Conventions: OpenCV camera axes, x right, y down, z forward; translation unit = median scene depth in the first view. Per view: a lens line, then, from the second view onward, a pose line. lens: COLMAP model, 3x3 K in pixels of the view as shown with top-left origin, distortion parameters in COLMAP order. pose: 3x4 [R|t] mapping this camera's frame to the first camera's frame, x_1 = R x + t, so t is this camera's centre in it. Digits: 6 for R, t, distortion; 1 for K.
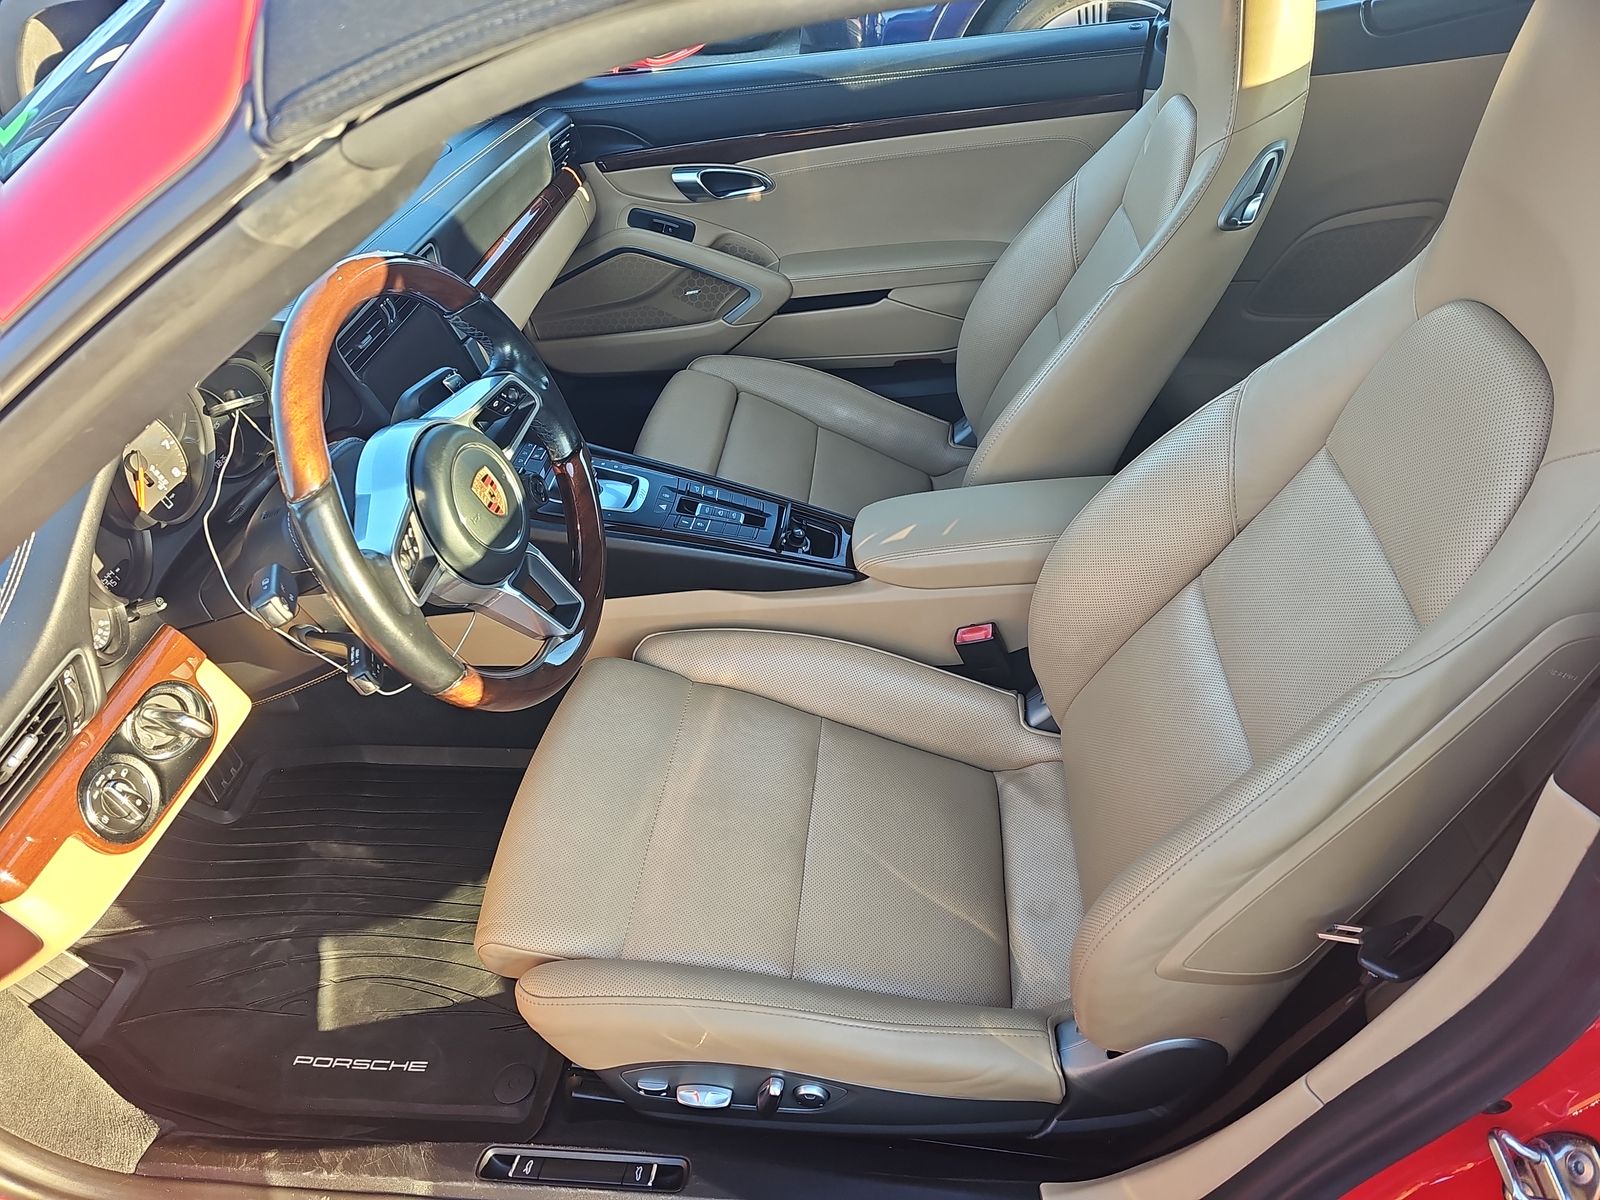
lens RADIAL K [[1093.3, 0, 800.9], [0, 1093.3, 560.5], [0, 0, 1]] dist [0.052088, -0.056503]
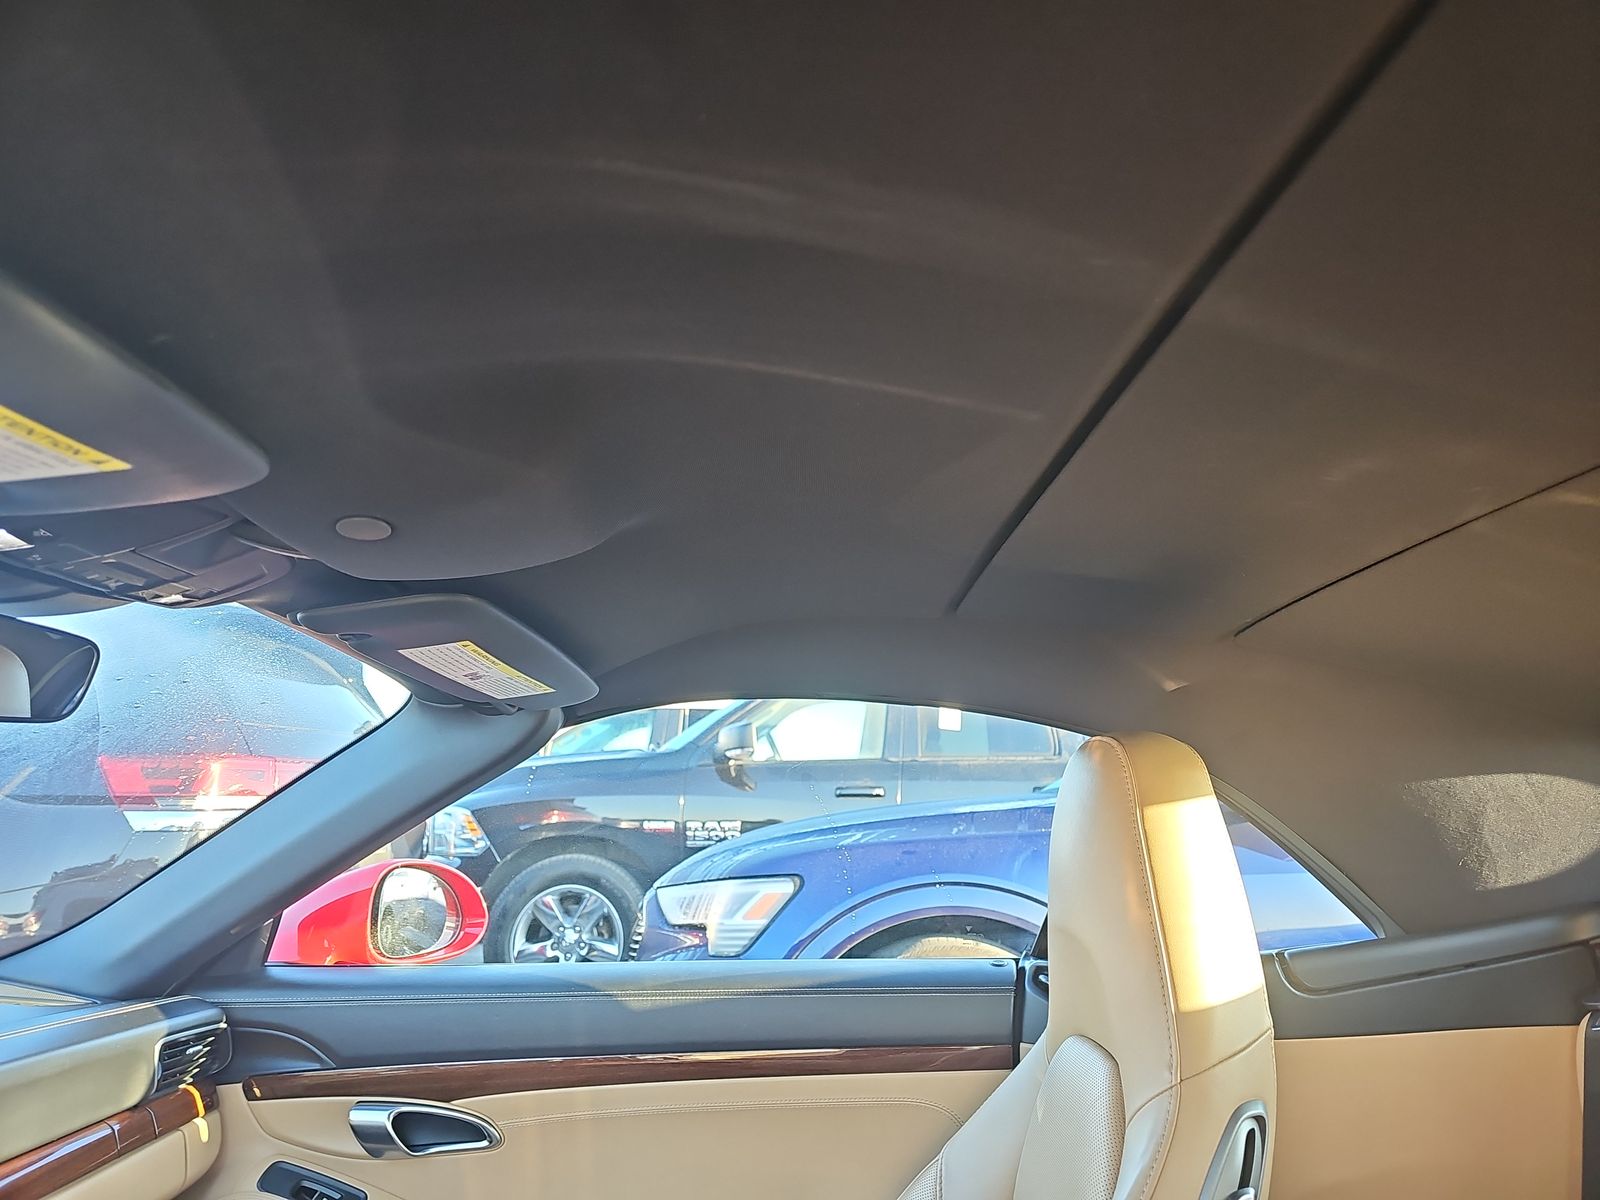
lens RADIAL K [[1093.3, 0, 800.9], [0, 1093.3, 560.5], [0, 0, 1]] dist [0.052088, -0.056503]
pose [[0.989561, 0.121999, 0.076721, 0.065213], [-0.022179, 0.654925, -0.755368, -0.071050], [-0.142401, 0.745781, 0.650794, 0.285518]]
